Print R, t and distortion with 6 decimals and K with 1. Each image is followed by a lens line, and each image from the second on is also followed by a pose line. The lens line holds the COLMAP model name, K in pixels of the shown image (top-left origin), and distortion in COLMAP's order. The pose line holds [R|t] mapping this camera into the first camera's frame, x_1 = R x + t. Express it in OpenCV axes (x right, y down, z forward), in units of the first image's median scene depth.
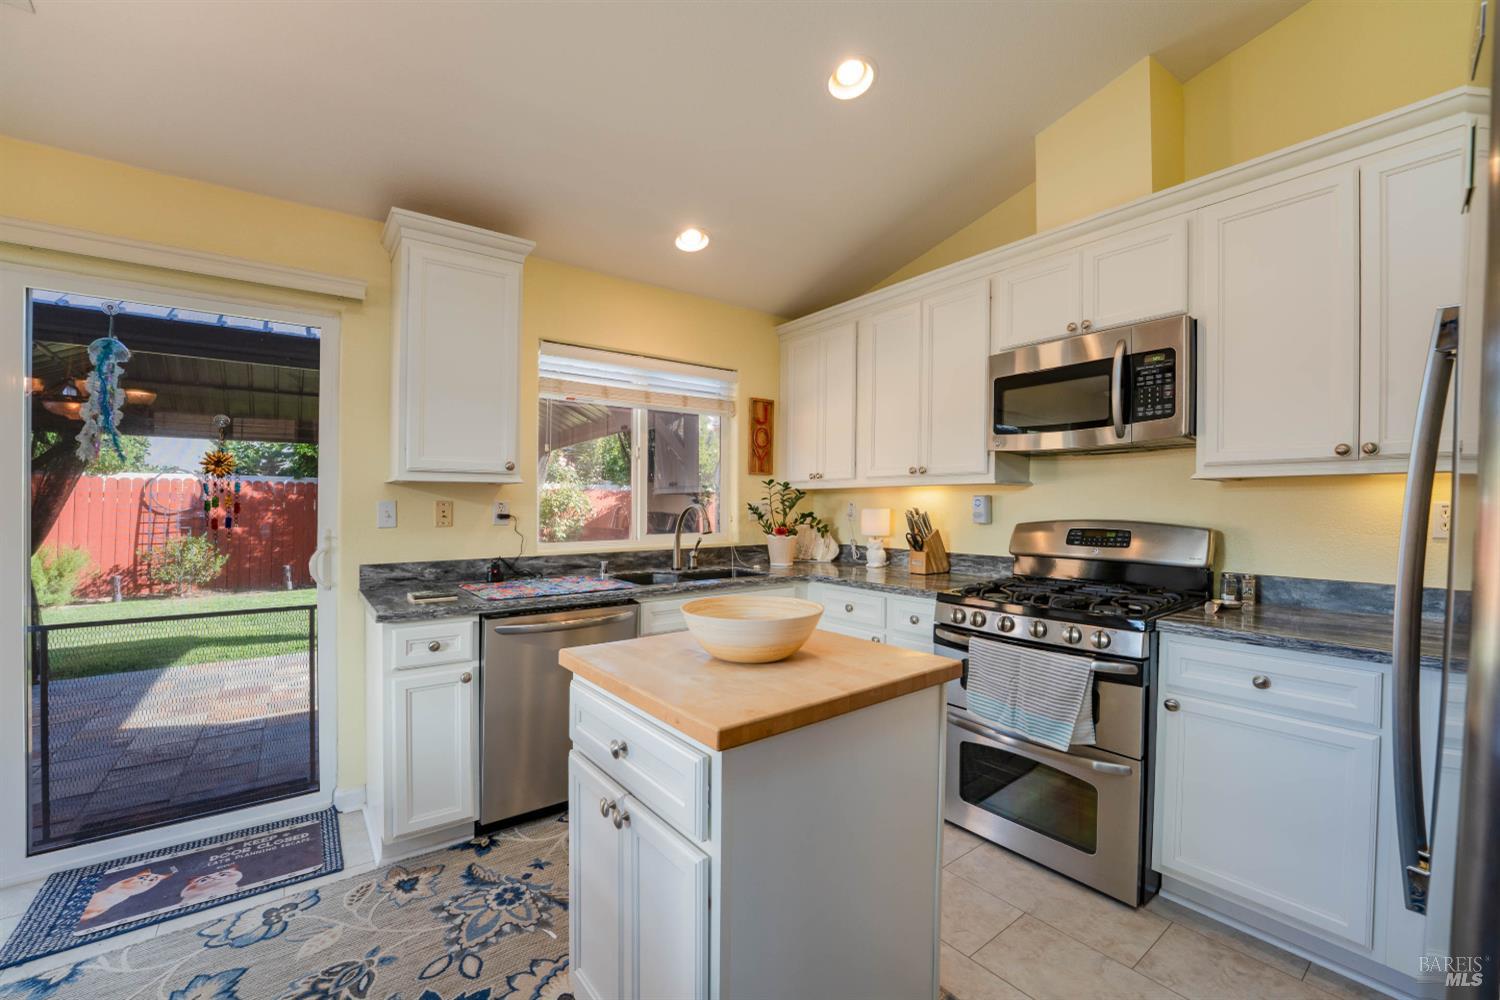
lens RADIAL K [[593.9, 0, 750.0], [0, 593.9, 500.0], [0, 0, 1]] dist [-0.025245, 0.000013]
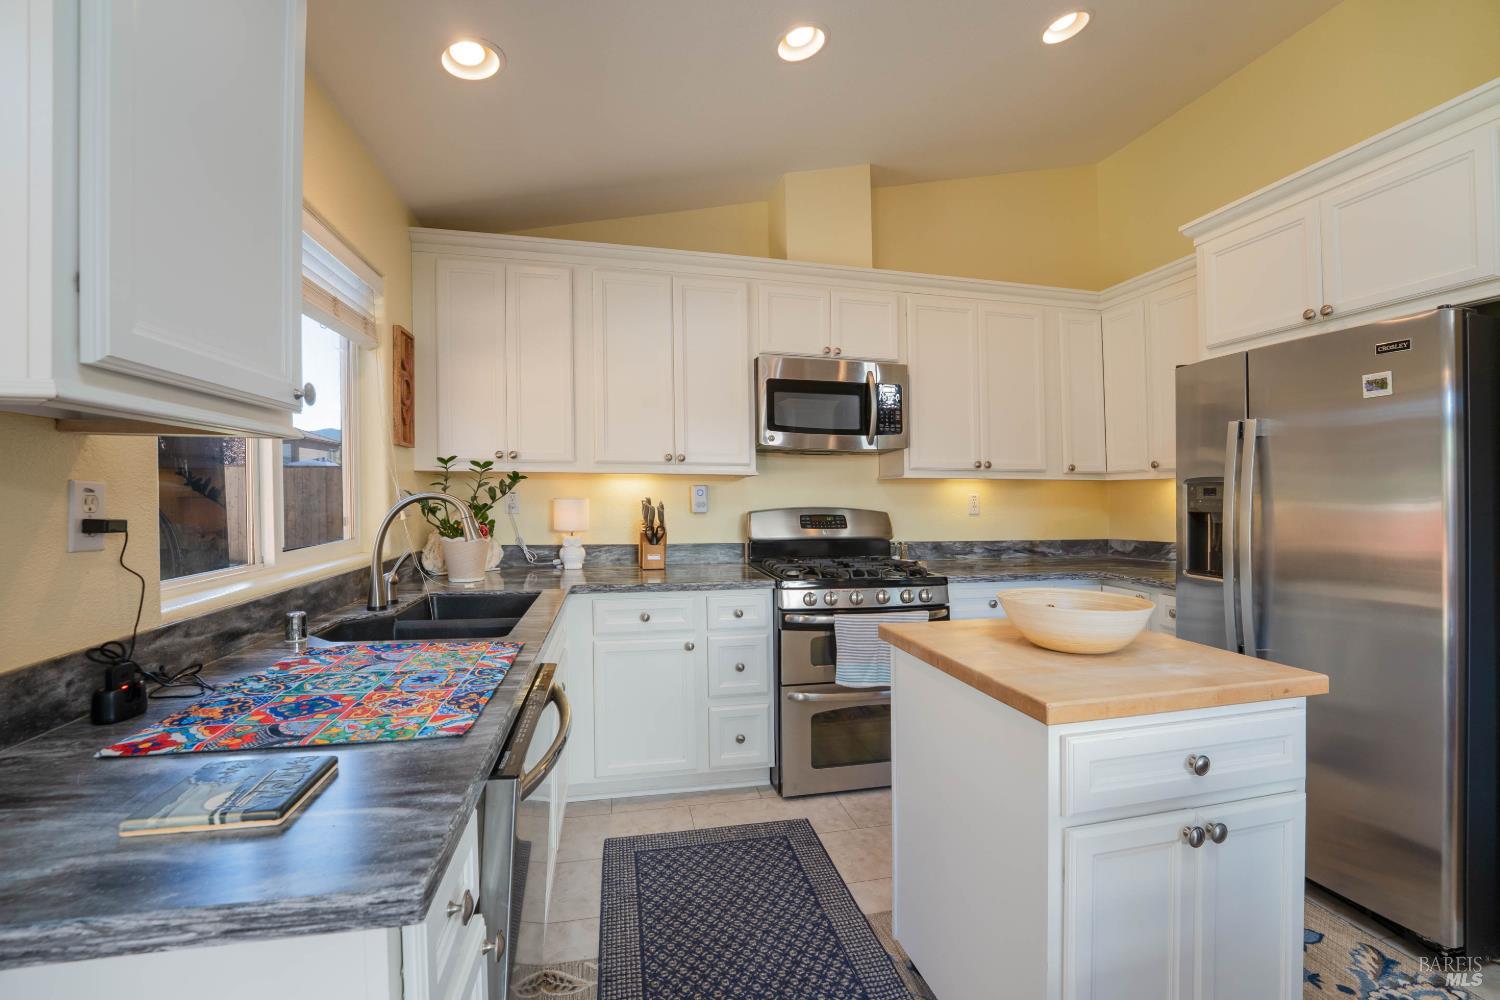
lens RADIAL K [[611.8, 0, 753.0], [0, 611.8, 480.3], [0, 0, 1]] dist [0.000069, 0.000165]
pose [[0.434443, 0.023889, 0.900382, -0.706850], [-0.012160, 0.999713, -0.020657, 0.005538], [-0.900617, -0.001974, 0.434609, 0.616919]]
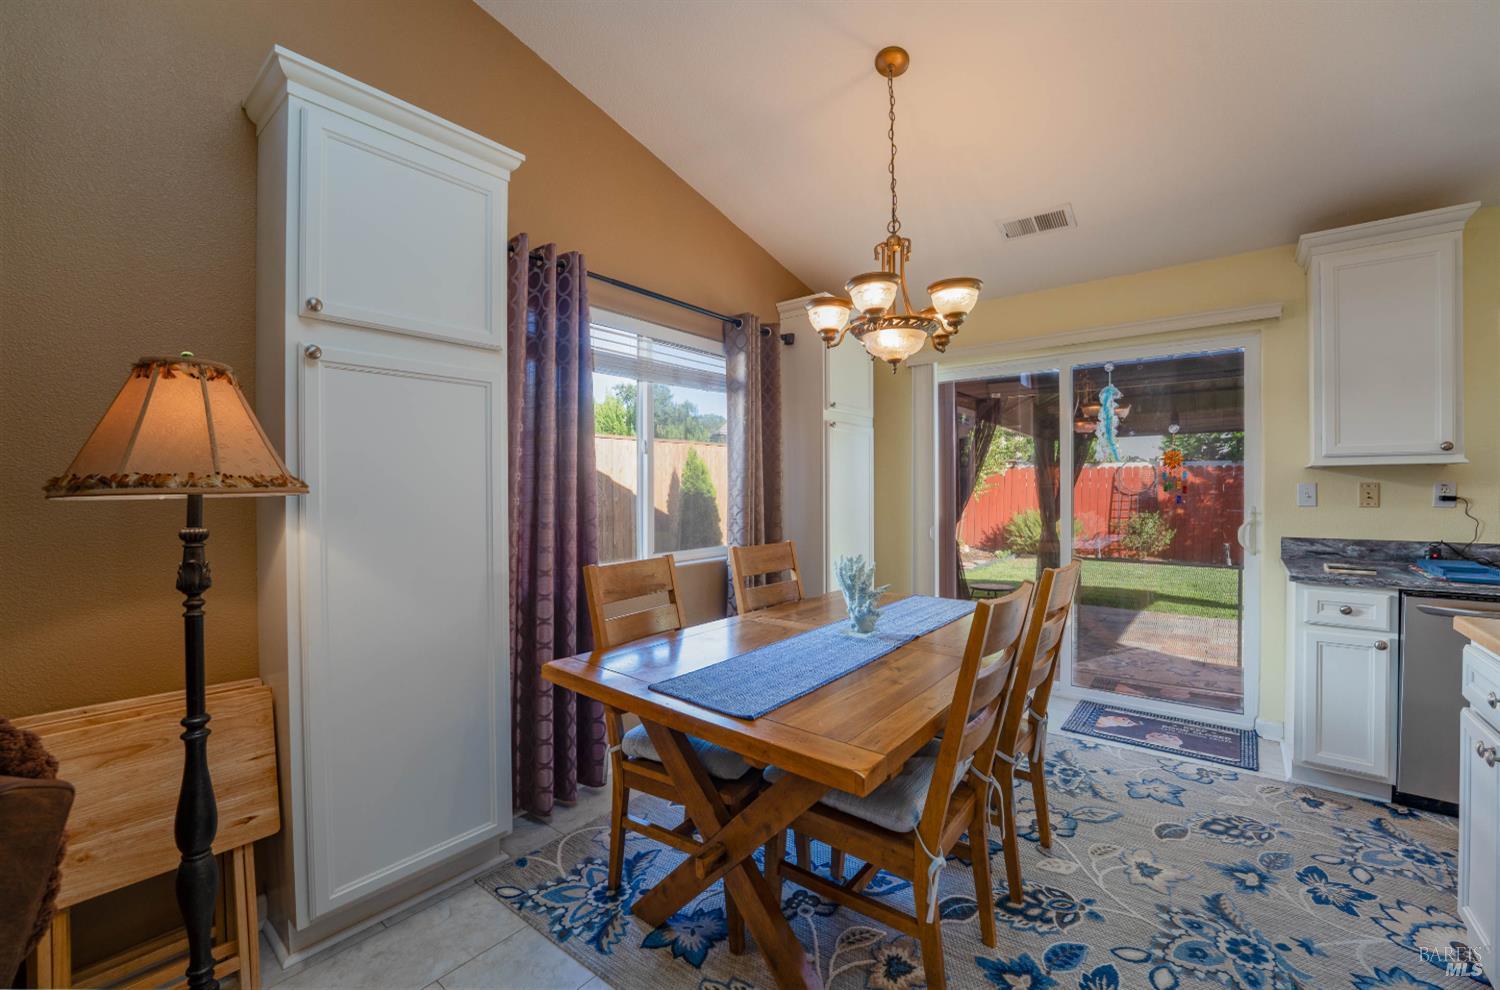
lens RADIAL K [[597.7, 0, 750.0], [0, 597.7, 495.0], [0, 0, 1]] dist [-0.034621, 0.006024]
pose [[0.213455, 0.007513, -0.976924, 0.290270], [0.014782, 0.999831, 0.010919, -0.004336], [0.976841, -0.016772, 0.213308, -0.338761]]
